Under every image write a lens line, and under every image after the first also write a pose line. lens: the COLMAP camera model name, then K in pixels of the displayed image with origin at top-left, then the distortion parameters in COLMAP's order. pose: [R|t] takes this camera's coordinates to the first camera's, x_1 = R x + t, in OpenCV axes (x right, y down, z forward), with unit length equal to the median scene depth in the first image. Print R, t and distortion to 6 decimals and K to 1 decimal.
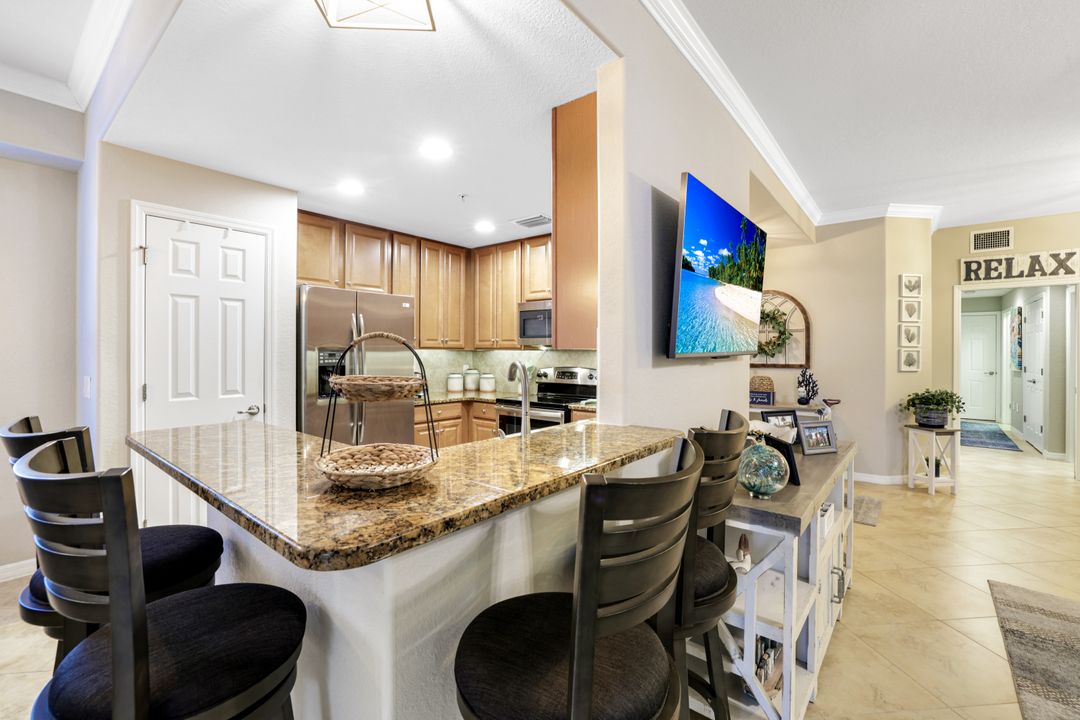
lens RADIAL K [[486.6, 0, 545.0], [0, 486.6, 355.6], [0, 0, 1]] dist [0.002405, 0.000624]
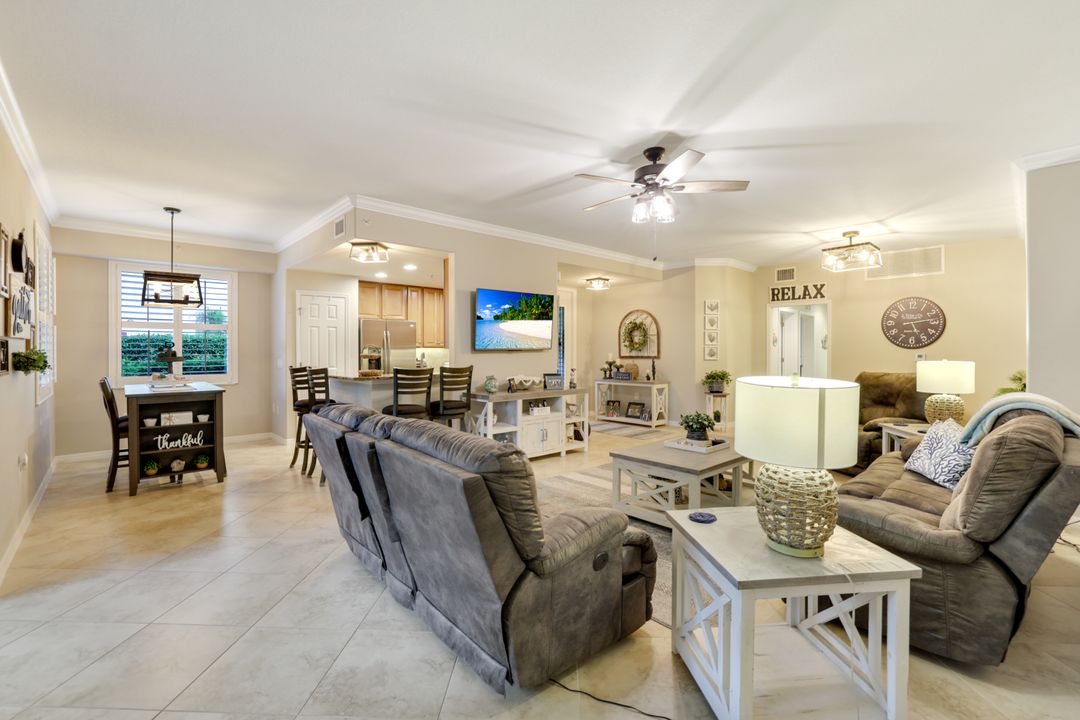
lens RADIAL K [[486.6, 0, 533.6], [0, 486.6, 356.8], [0, 0, 1]] dist [0.002405, 0.000624]
pose [[0.988239, -0.002989, -0.152890, 0.392154], [0.003373, 0.999992, 0.002249, 0.015883], [0.152882, -0.002739, 0.988241, -0.674300]]
